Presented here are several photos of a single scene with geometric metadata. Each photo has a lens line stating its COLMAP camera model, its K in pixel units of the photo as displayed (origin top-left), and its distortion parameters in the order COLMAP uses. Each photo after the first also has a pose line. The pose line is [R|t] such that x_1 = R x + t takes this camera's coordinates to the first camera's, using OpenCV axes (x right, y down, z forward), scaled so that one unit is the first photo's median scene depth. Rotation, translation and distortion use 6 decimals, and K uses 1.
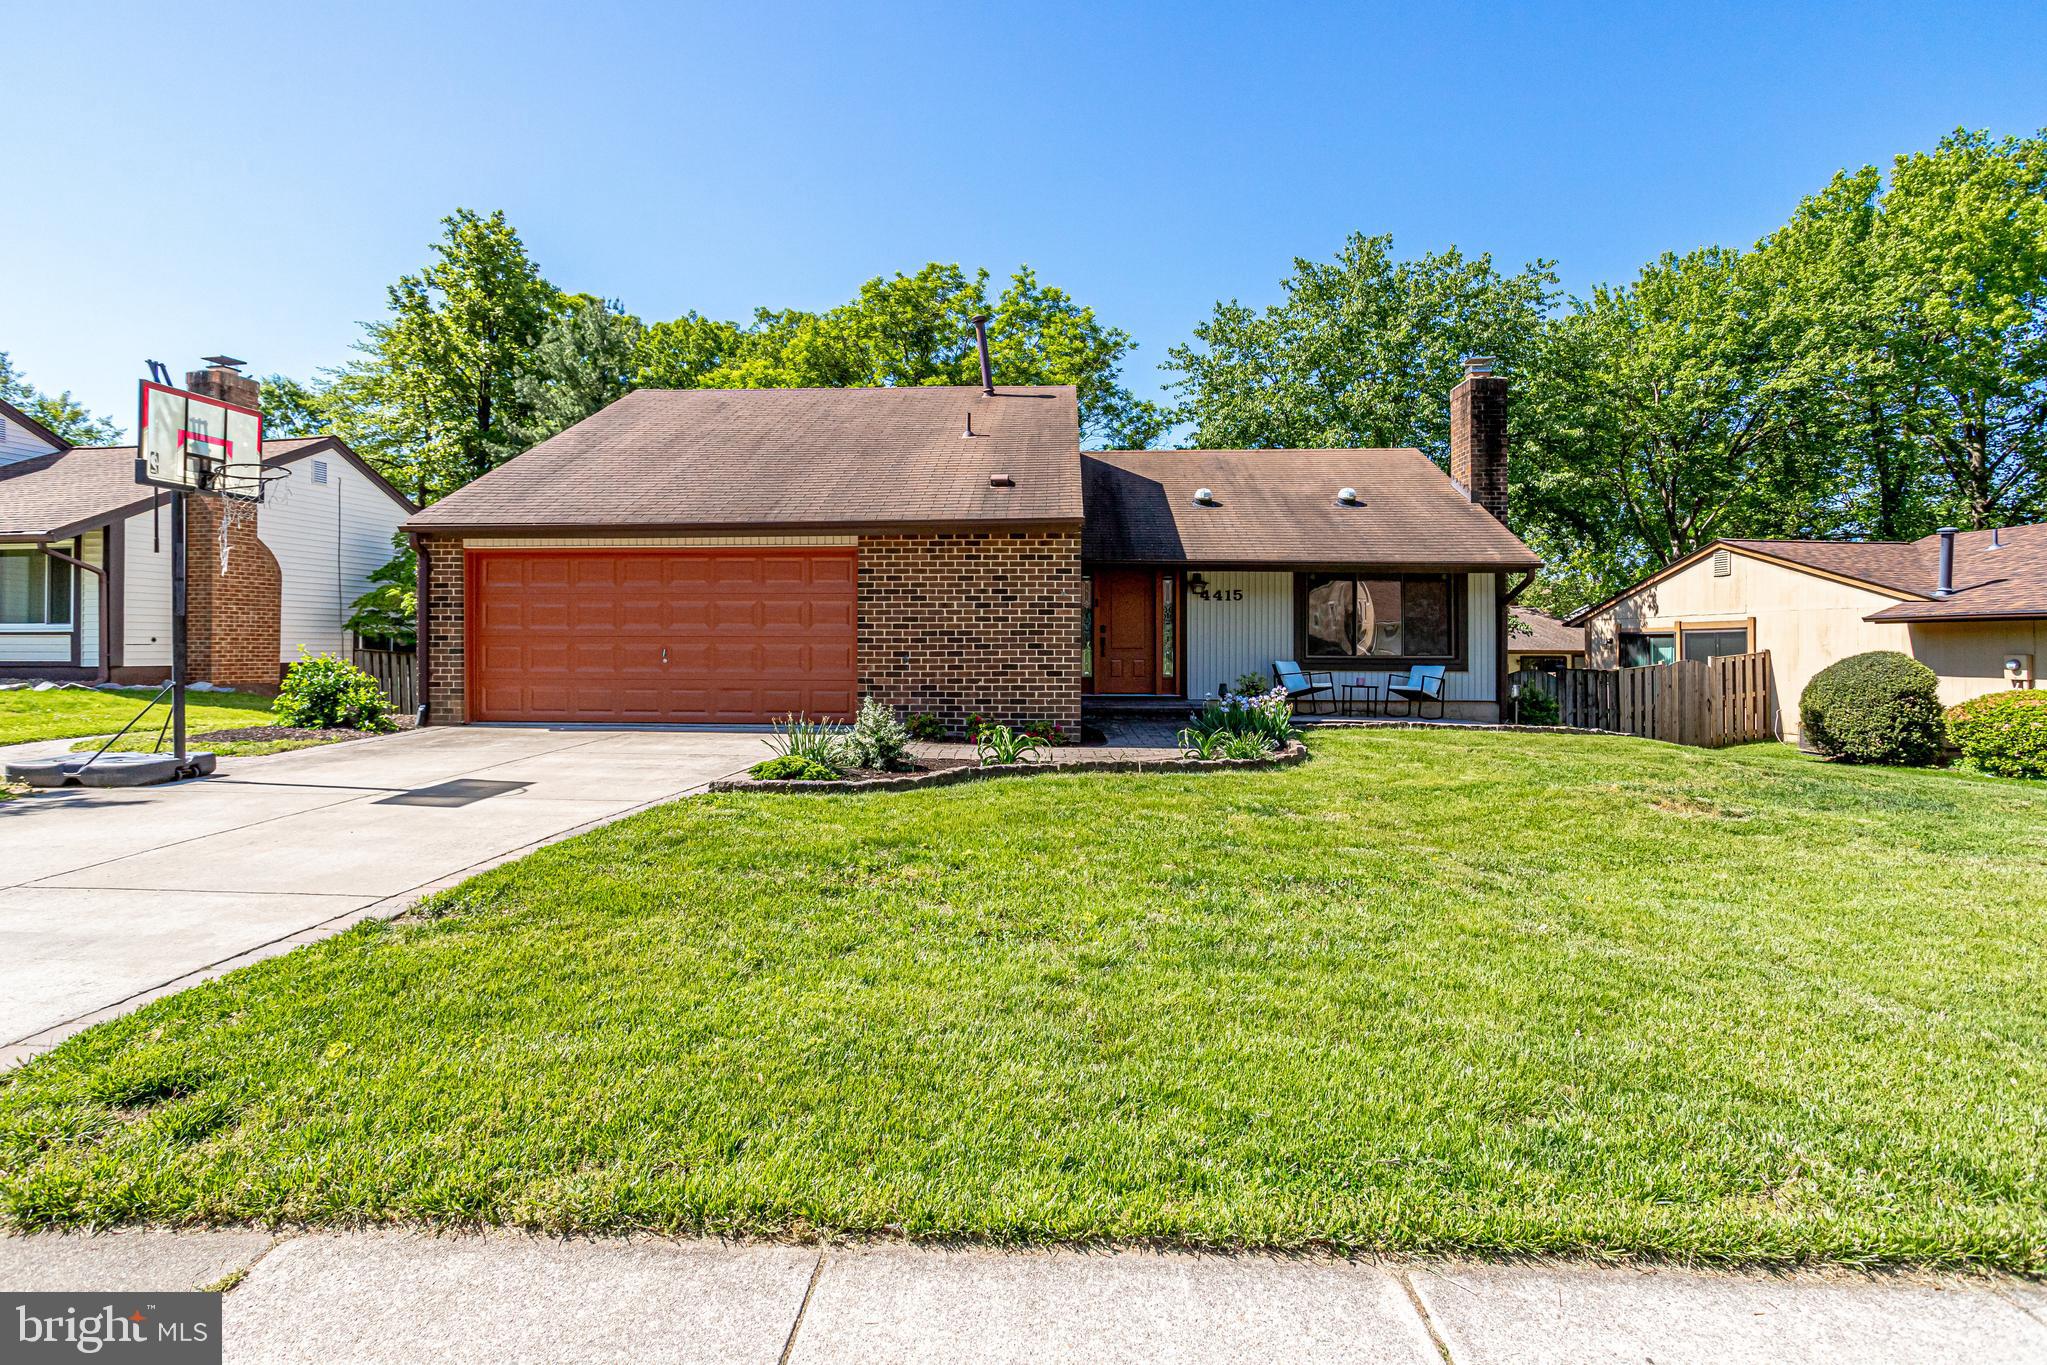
lens RADIAL K [[1026.4, 0, 1020.2], [0, 1026.4, 660.1], [0, 0, 1]] dist [-0.041571, 0.029211]
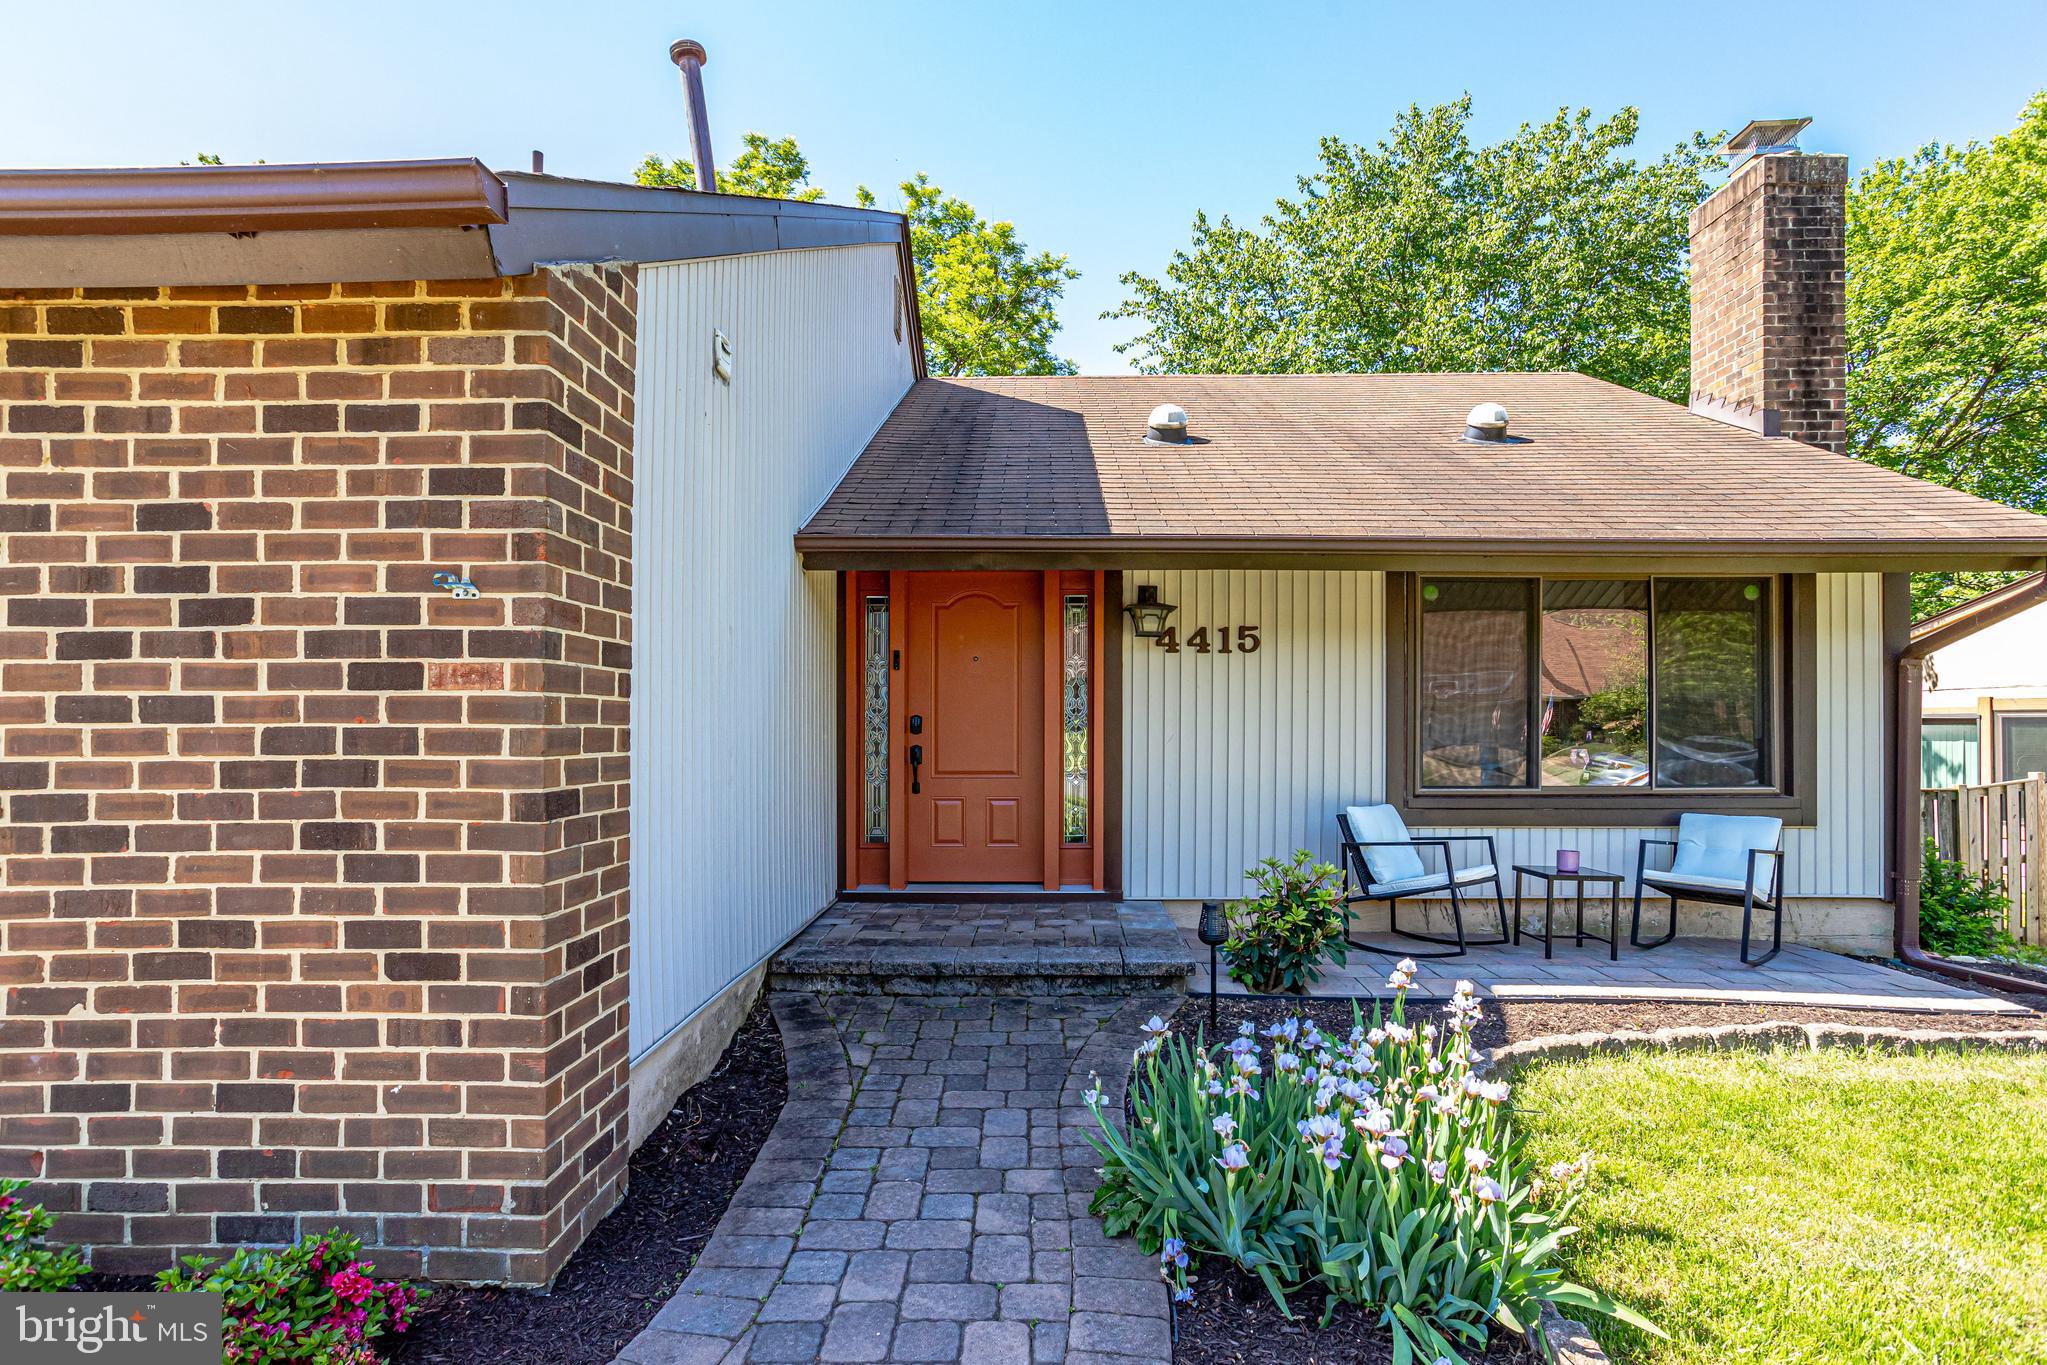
lens RADIAL K [[1021.2, 0, 1034.1], [0, 1021.2, 730.3], [0, 0, 1]] dist [-0.042334, 0.029301]
pose [[0.999658, -0.003837, 0.025871, 0.114283], [0.003937, 0.999985, -0.003797, -0.025330], [-0.025856, 0.003898, 0.999658, 0.582651]]
